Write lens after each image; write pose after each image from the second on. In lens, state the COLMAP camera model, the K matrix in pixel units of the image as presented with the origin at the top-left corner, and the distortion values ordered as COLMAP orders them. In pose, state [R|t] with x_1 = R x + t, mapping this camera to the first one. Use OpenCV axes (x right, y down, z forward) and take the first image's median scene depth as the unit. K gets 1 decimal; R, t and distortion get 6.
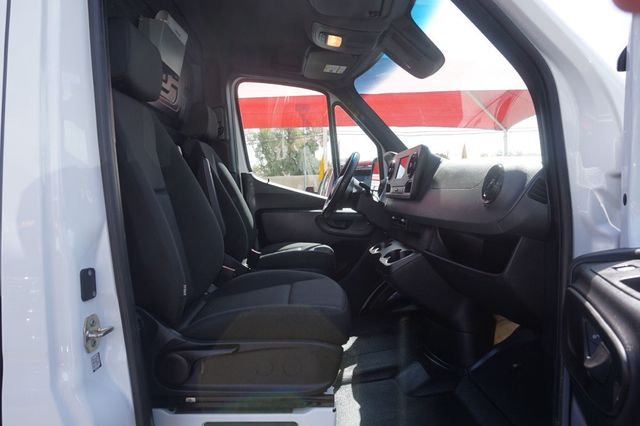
lens RADIAL K [[434.1, 0, 320.0], [0, 434.1, 213.0], [0, 0, 1]] dist [-0.035665, 0.034516]
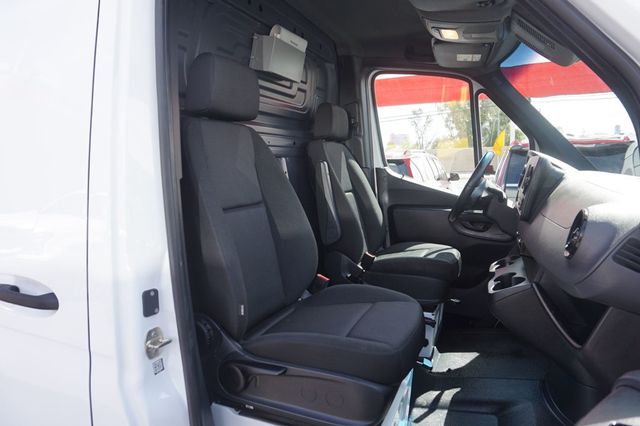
lens RADIAL K [[434.1, 0, 320.0], [0, 434.1, 213.0], [0, 0, 1]] dist [-0.035665, 0.034516]
pose [[0.912034, 0.054816, -0.406434, 0.179866], [-0.028242, 0.997069, 0.071101, -0.090056], [0.409140, -0.053368, 0.910910, 0.060943]]
